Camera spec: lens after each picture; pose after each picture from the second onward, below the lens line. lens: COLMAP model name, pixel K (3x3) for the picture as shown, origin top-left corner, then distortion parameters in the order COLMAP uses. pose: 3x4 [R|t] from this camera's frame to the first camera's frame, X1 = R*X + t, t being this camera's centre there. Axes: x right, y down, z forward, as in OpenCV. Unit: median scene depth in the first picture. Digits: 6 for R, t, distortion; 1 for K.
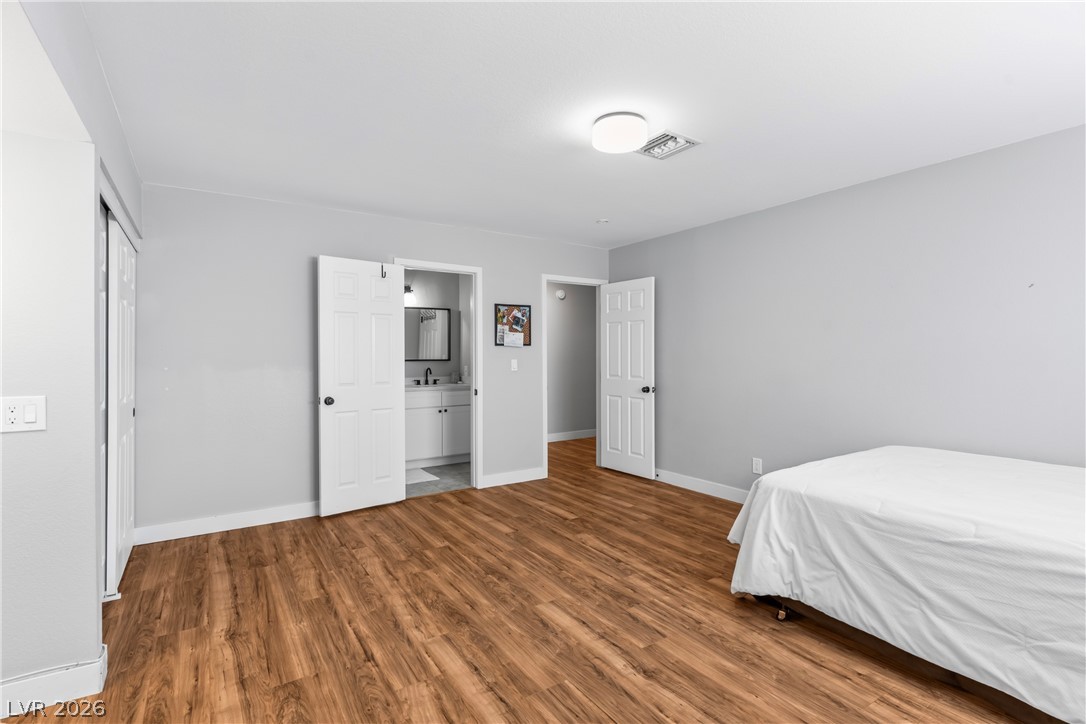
lens RADIAL K [[512.4, 0, 544.6], [0, 512.4, 362.0], [0, 0, 1]] dist [0.004993, -0.000638]
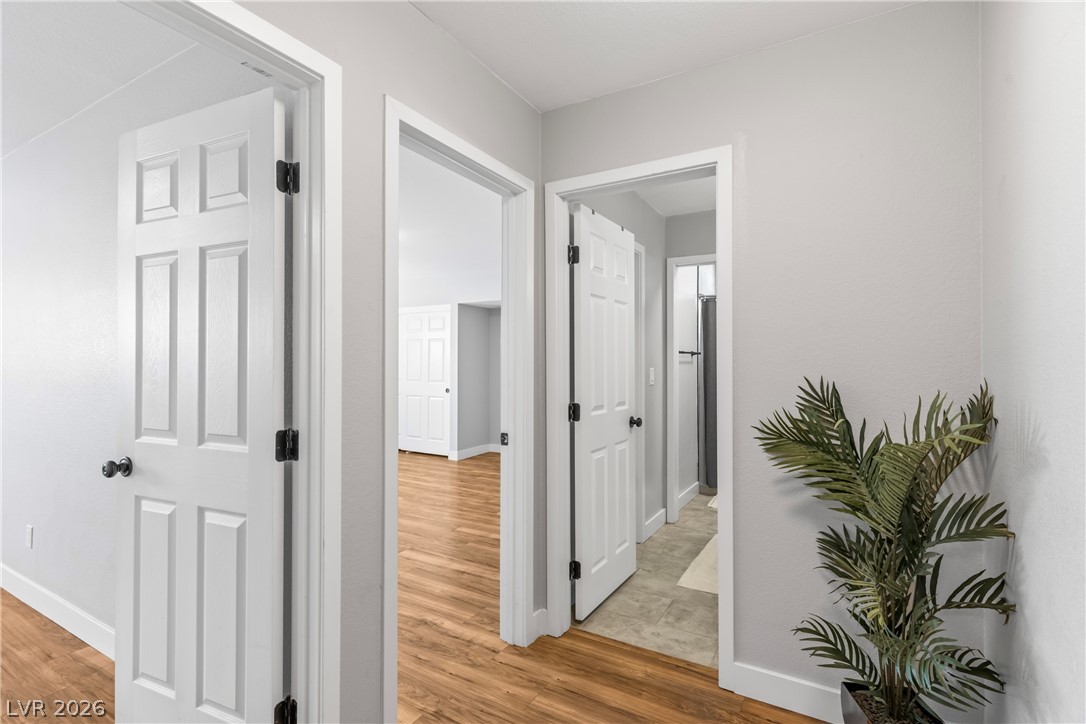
lens RADIAL K [[512.4, 0, 540.6], [0, 512.4, 360.5], [0, 0, 1]] dist [0.004993, -0.000638]
pose [[-0.902163, -0.000721, -0.431394, 0.272785], [-0.003575, 0.999977, 0.005804, -0.031299], [0.431380, 0.006779, -0.902145, 2.314553]]
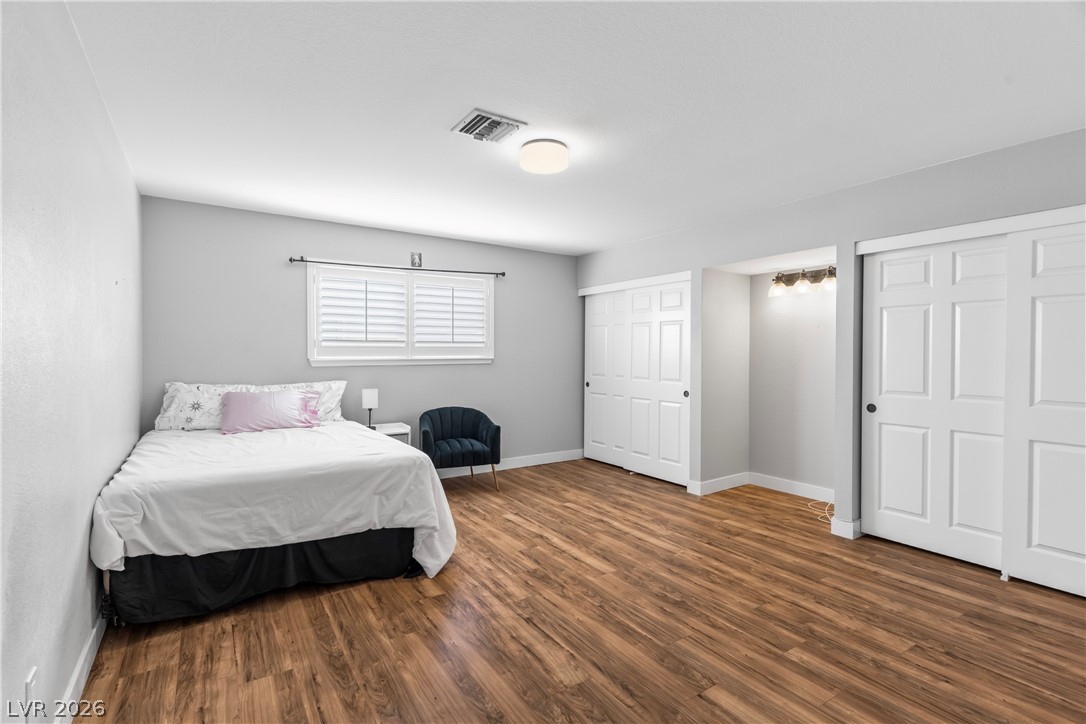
lens RADIAL K [[512.4, 0, 543.4], [0, 512.4, 356.2], [0, 0, 1]] dist [0.004993, -0.000638]
pose [[-0.999996, -0.001369, 0.002523, 0.117710], [-0.001333, 0.999901, 0.013987, -0.022648], [-0.002542, 0.013984, -0.999899, 1.728088]]
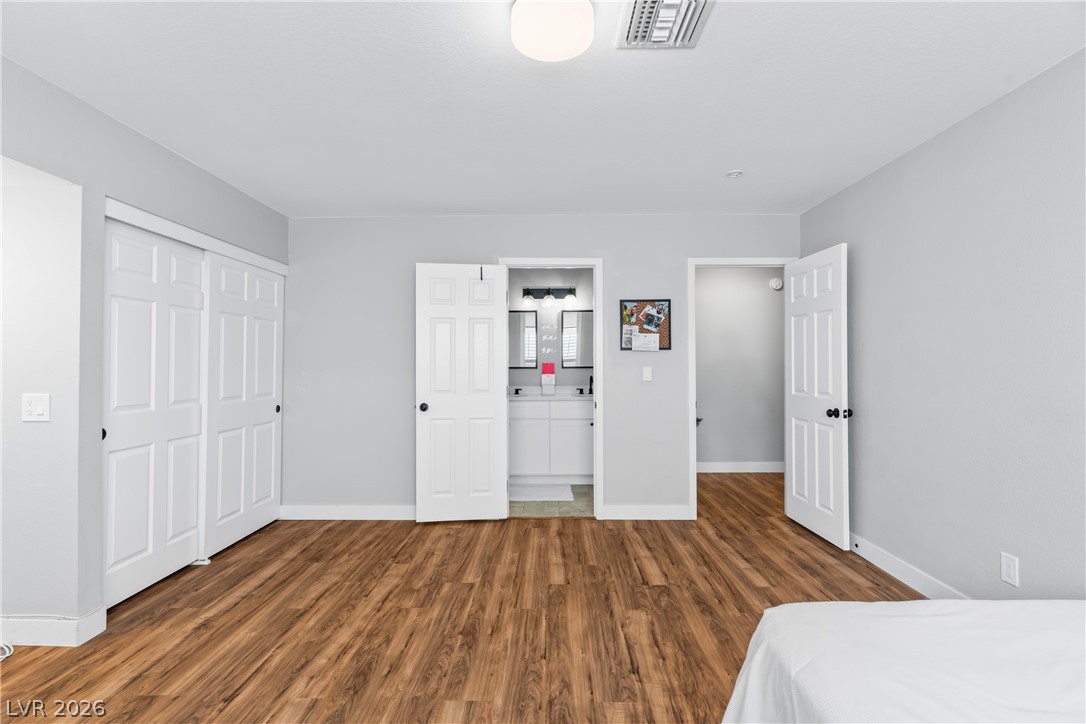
lens RADIAL K [[512.4, 0, 544.9], [0, 512.4, 360.9], [0, 0, 1]] dist [0.004993, -0.000638]
pose [[0.827311, -0.001180, -0.561743, 0.411922], [-0.007664, 0.999881, -0.013387, -0.003390], [0.561692, 0.015380, 0.827203, 0.368881]]
